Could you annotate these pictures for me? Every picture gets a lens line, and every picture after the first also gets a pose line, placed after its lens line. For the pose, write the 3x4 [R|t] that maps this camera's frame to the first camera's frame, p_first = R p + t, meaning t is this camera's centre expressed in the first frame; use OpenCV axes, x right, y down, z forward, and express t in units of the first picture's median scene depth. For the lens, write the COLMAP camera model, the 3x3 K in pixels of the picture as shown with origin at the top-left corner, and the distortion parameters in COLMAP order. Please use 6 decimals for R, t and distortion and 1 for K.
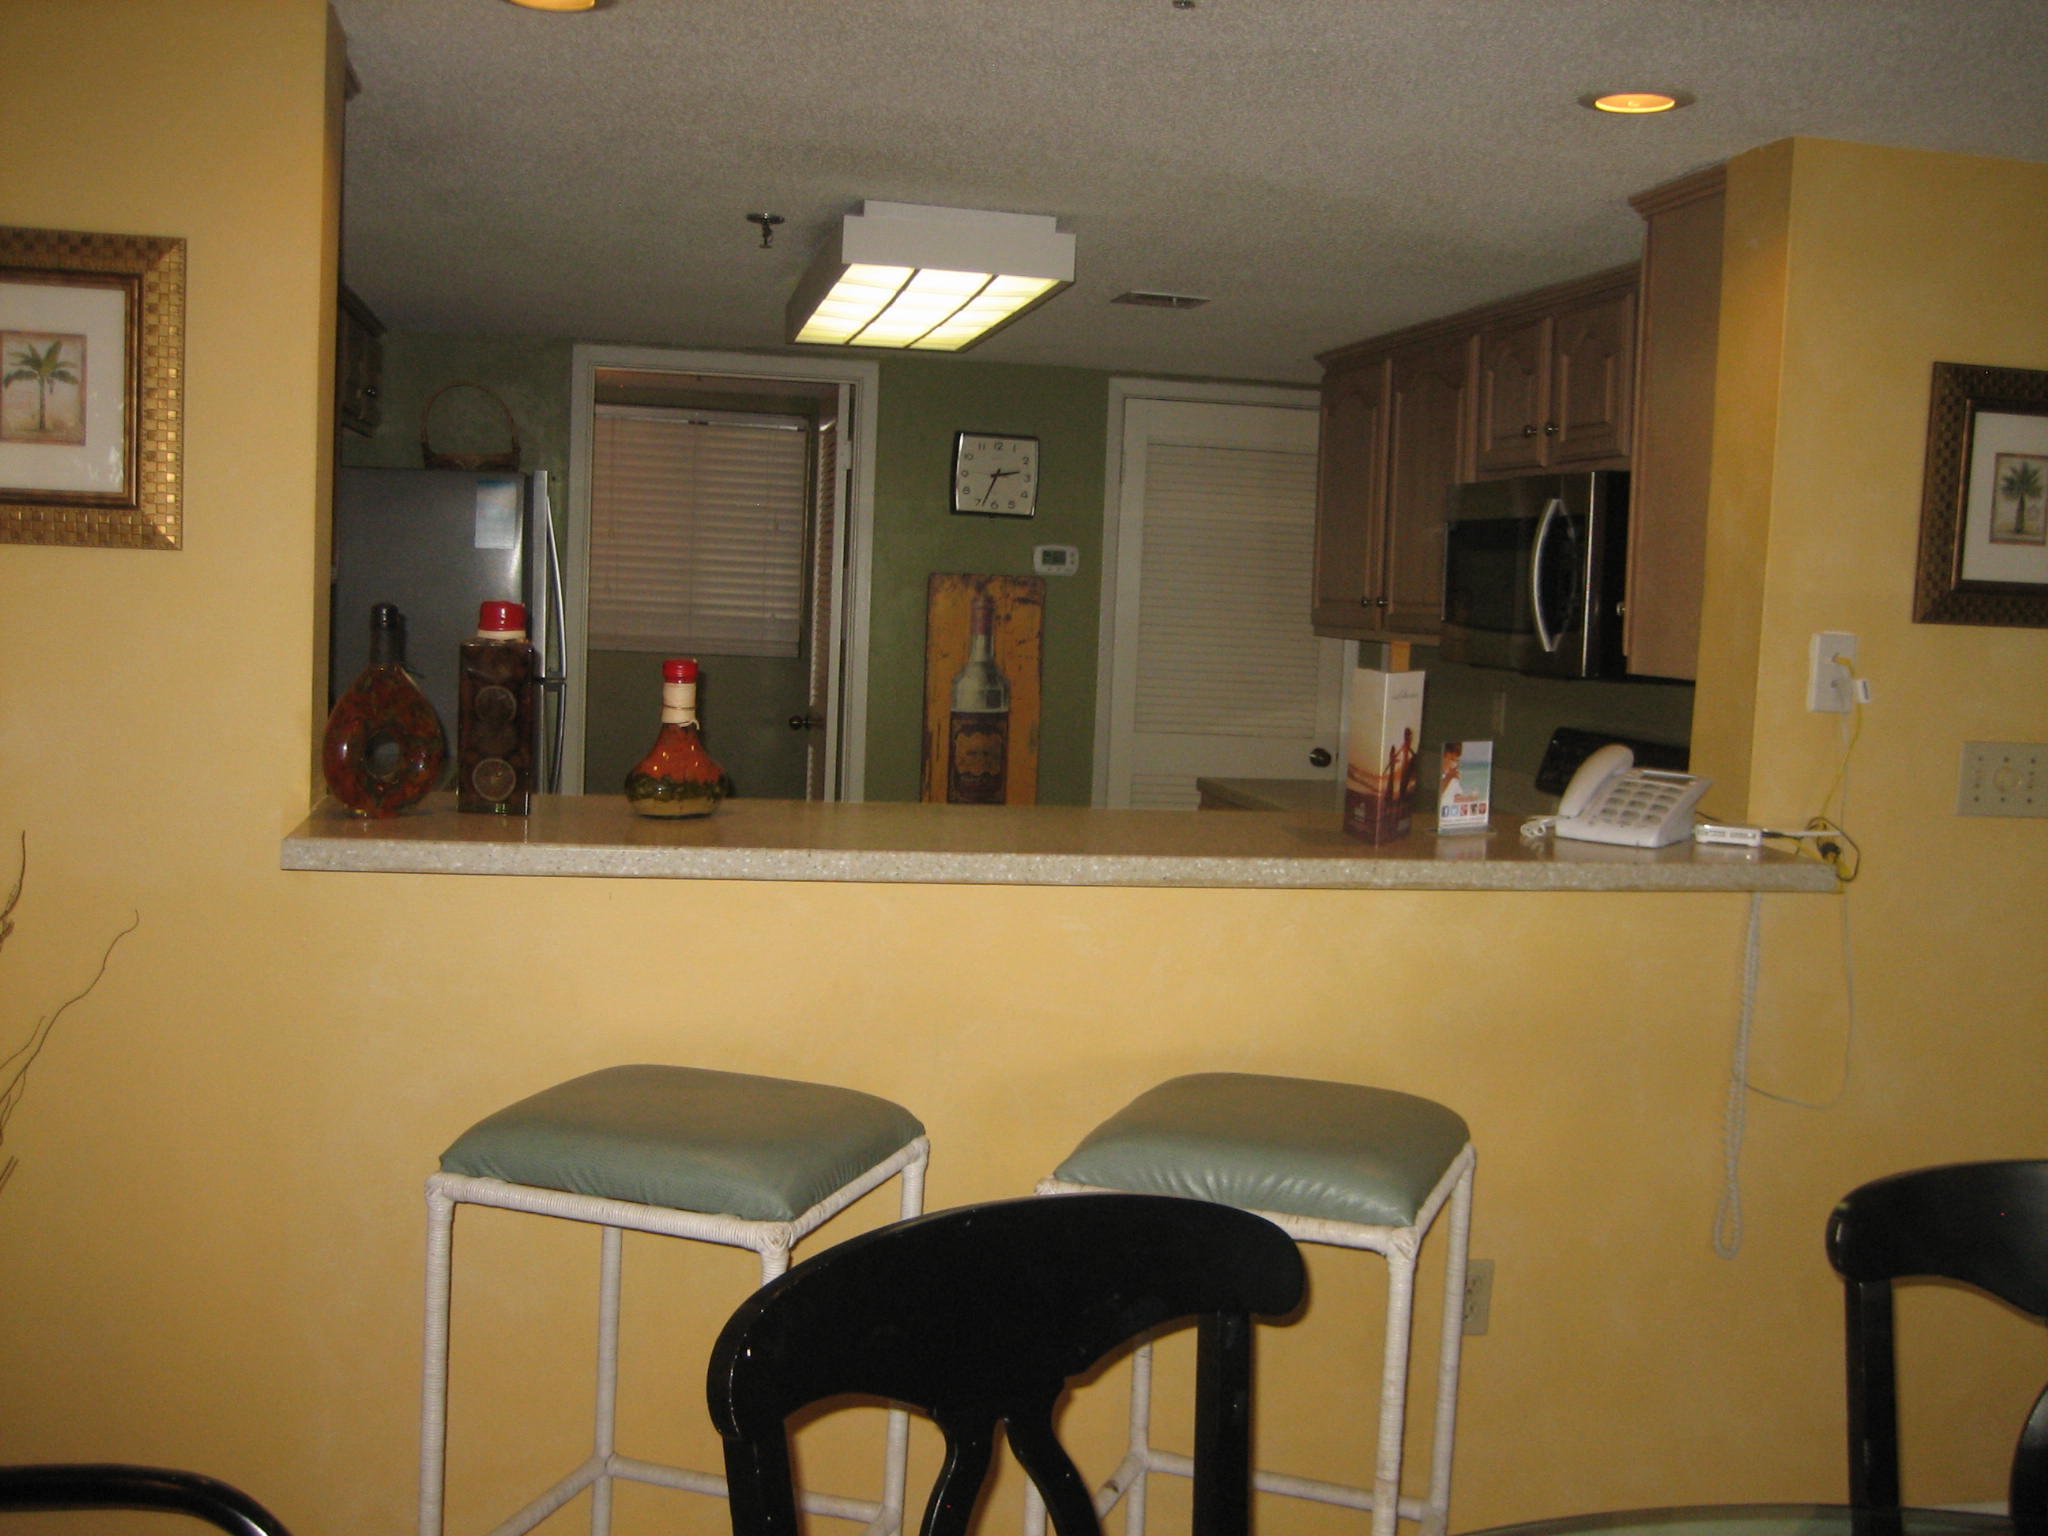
lens RADIAL K [[2140.1, 0, 1074.9], [0, 2140.1, 765.4], [0, 0, 1]] dist [-0.195053, 0.274728]
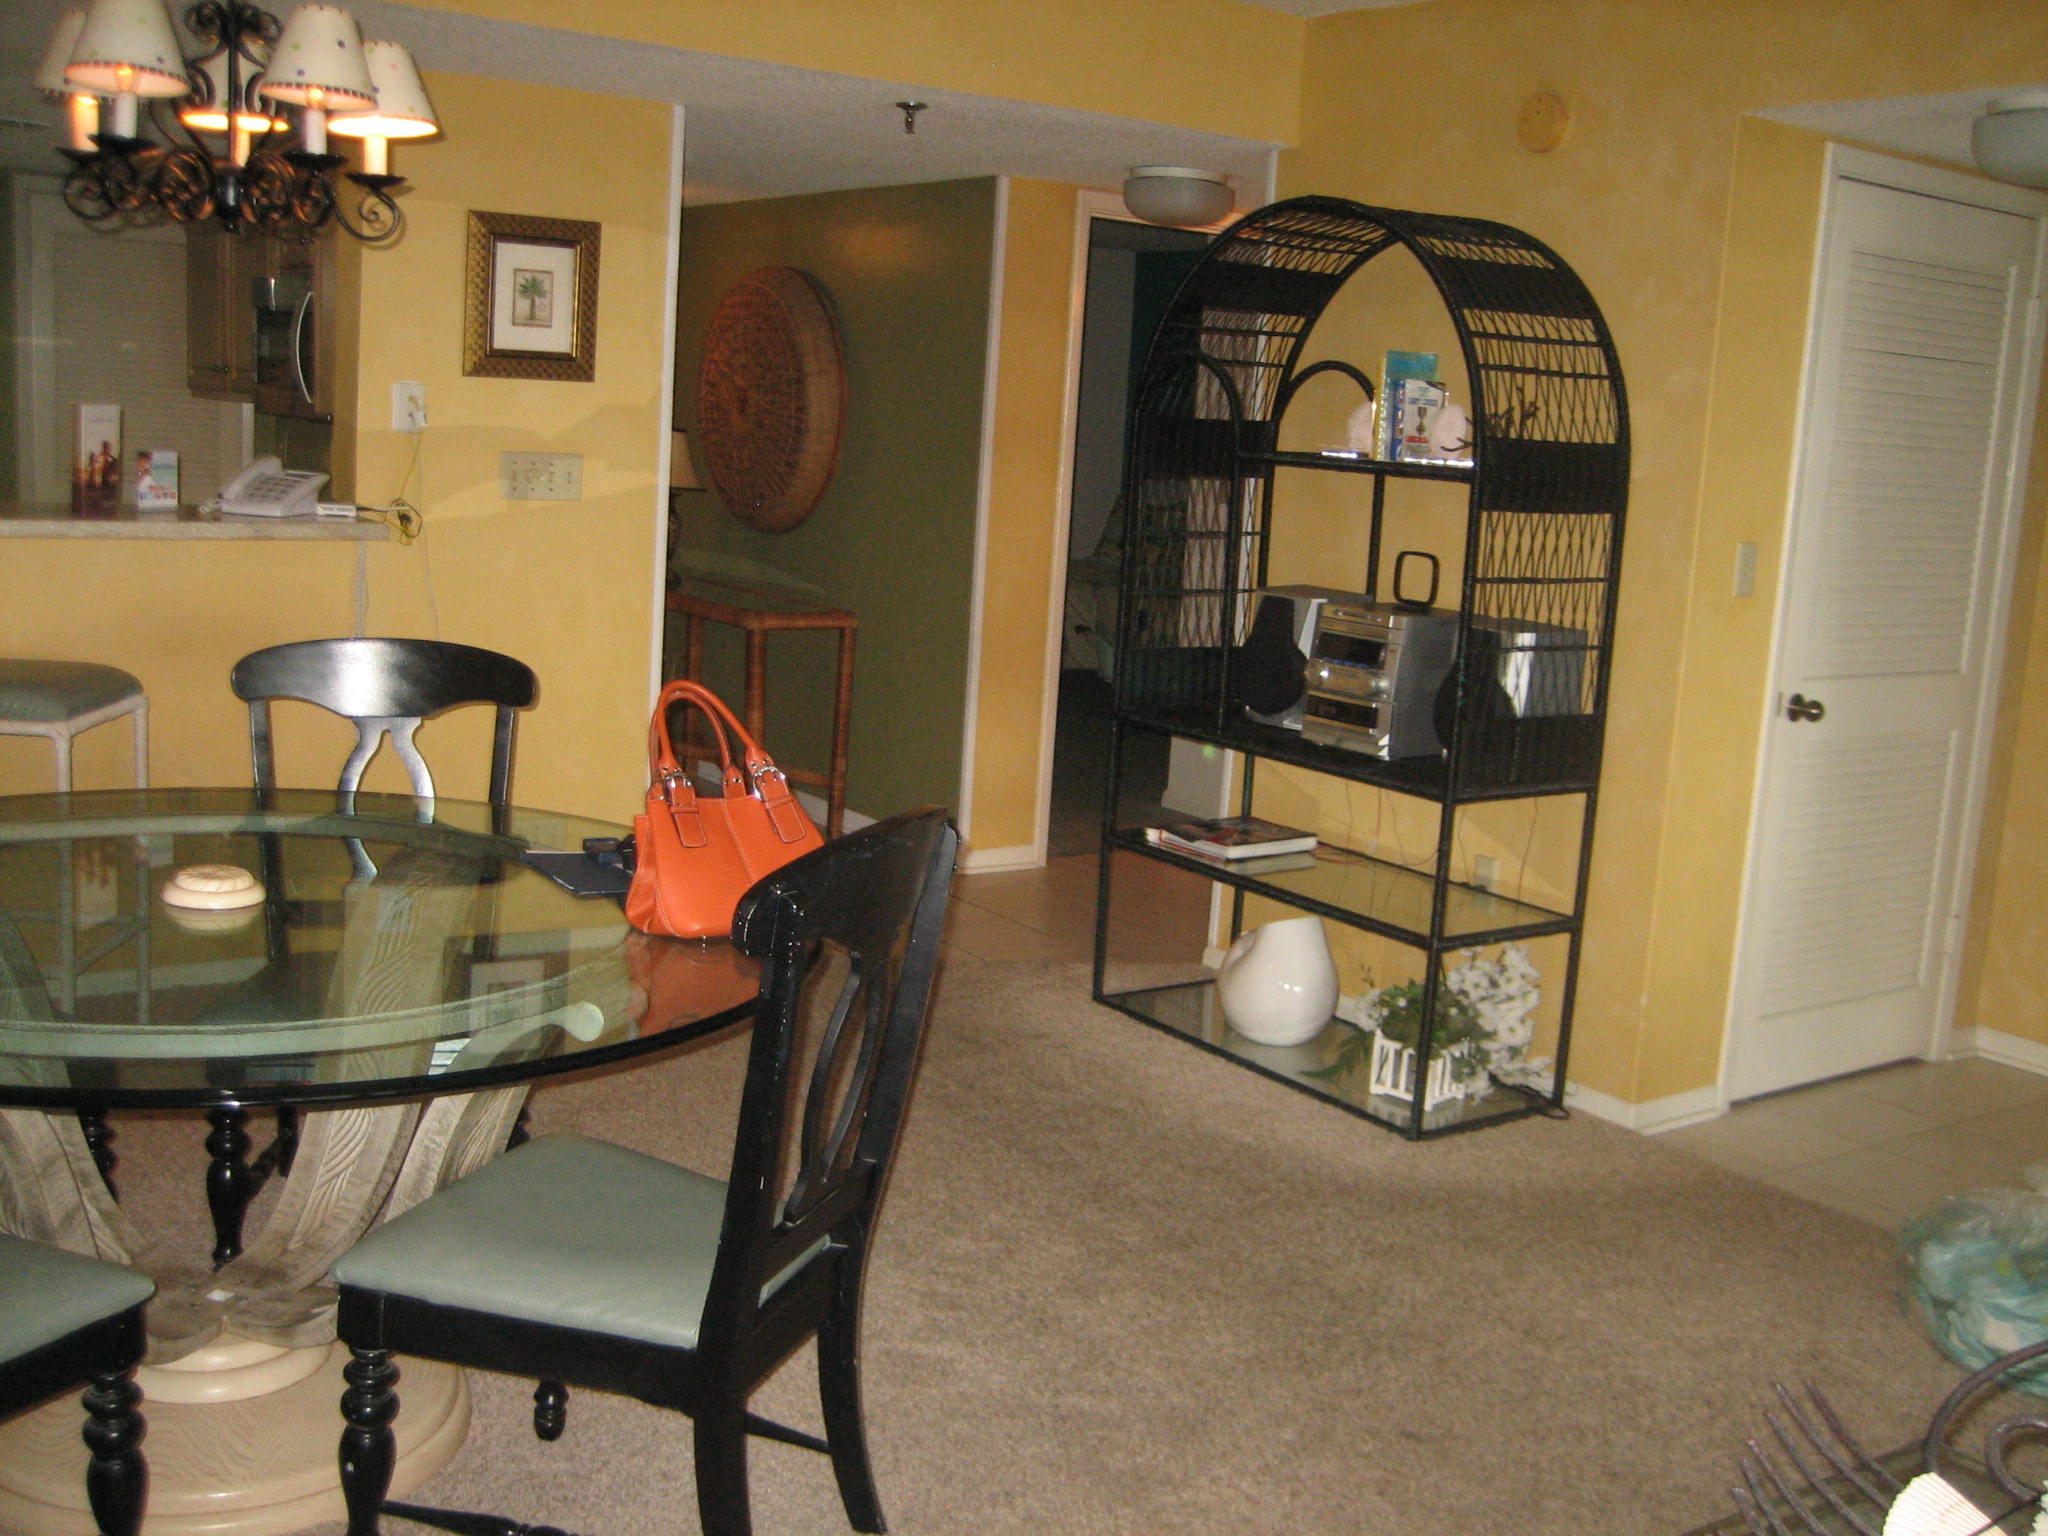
lens RADIAL K [[2103.9, 0, 1058.4], [0, 2103.9, 768.7], [0, 0, 1]] dist [-0.070545, 0.003387]
pose [[0.916705, -0.054475, 0.395834, 0.177170], [0.012971, 0.994198, 0.106784, 0.066446], [-0.399354, -0.092755, 0.912092, -0.671795]]
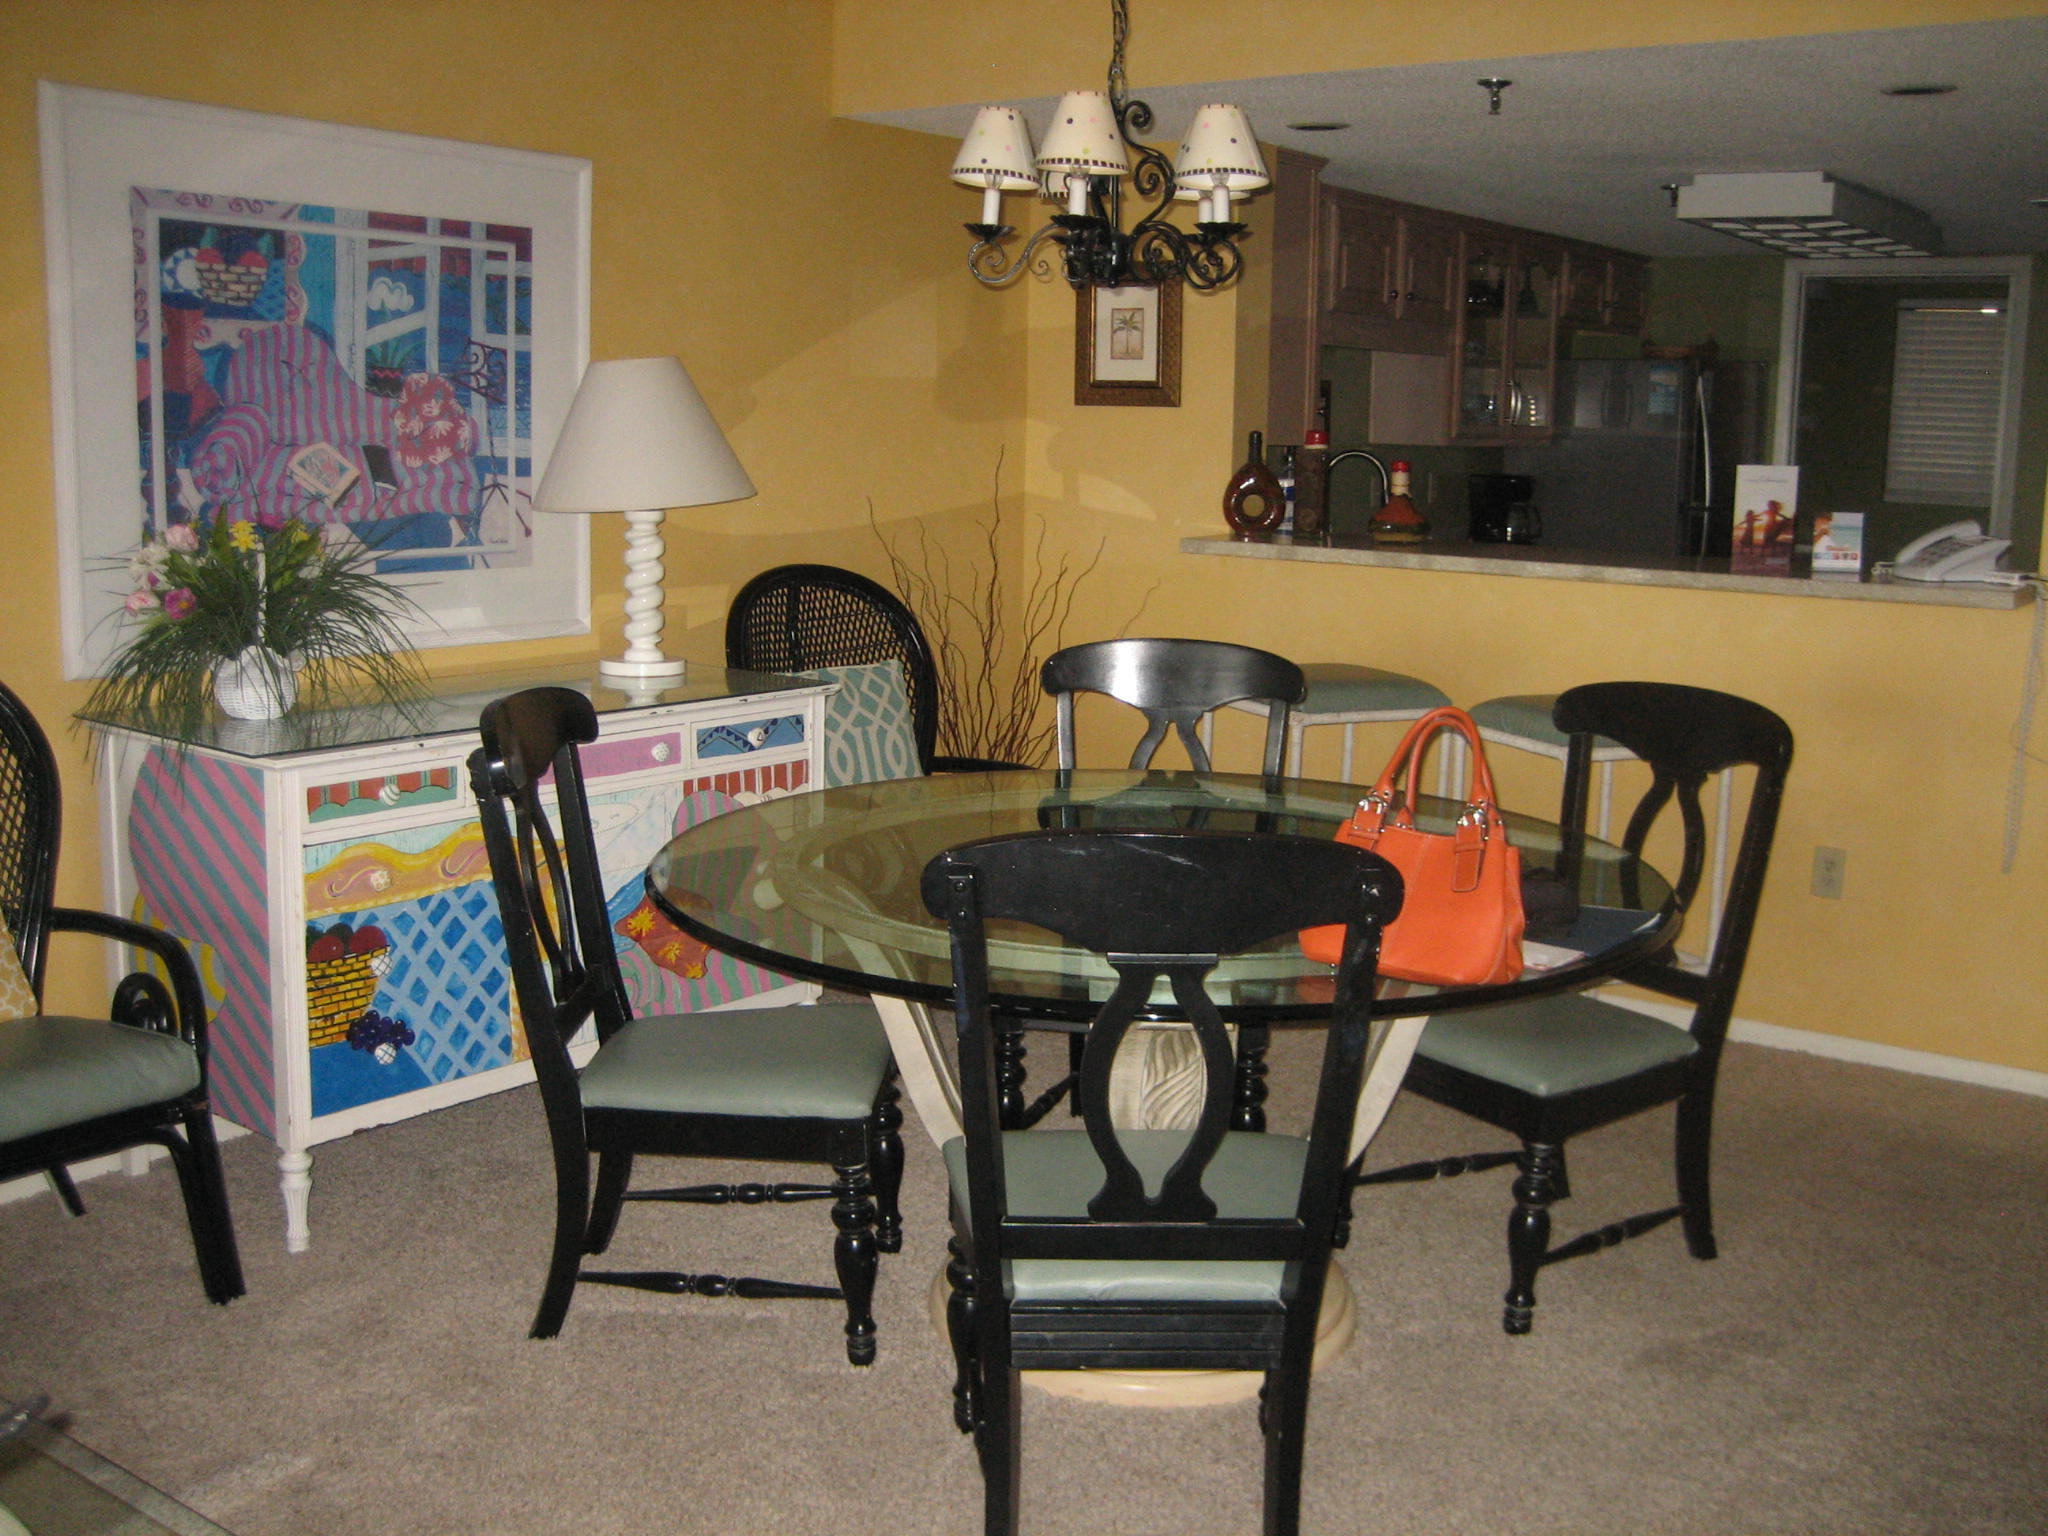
lens RADIAL K [[2140.1, 0, 1074.9], [0, 2140.1, 765.4], [0, 0, 1]] dist [-0.195053, 0.274728]
pose [[0.675111, 0.090810, -0.732106, 0.957516], [-0.048680, 0.995716, 0.078618, 0.081344], [0.736108, -0.017437, 0.676639, -0.471047]]
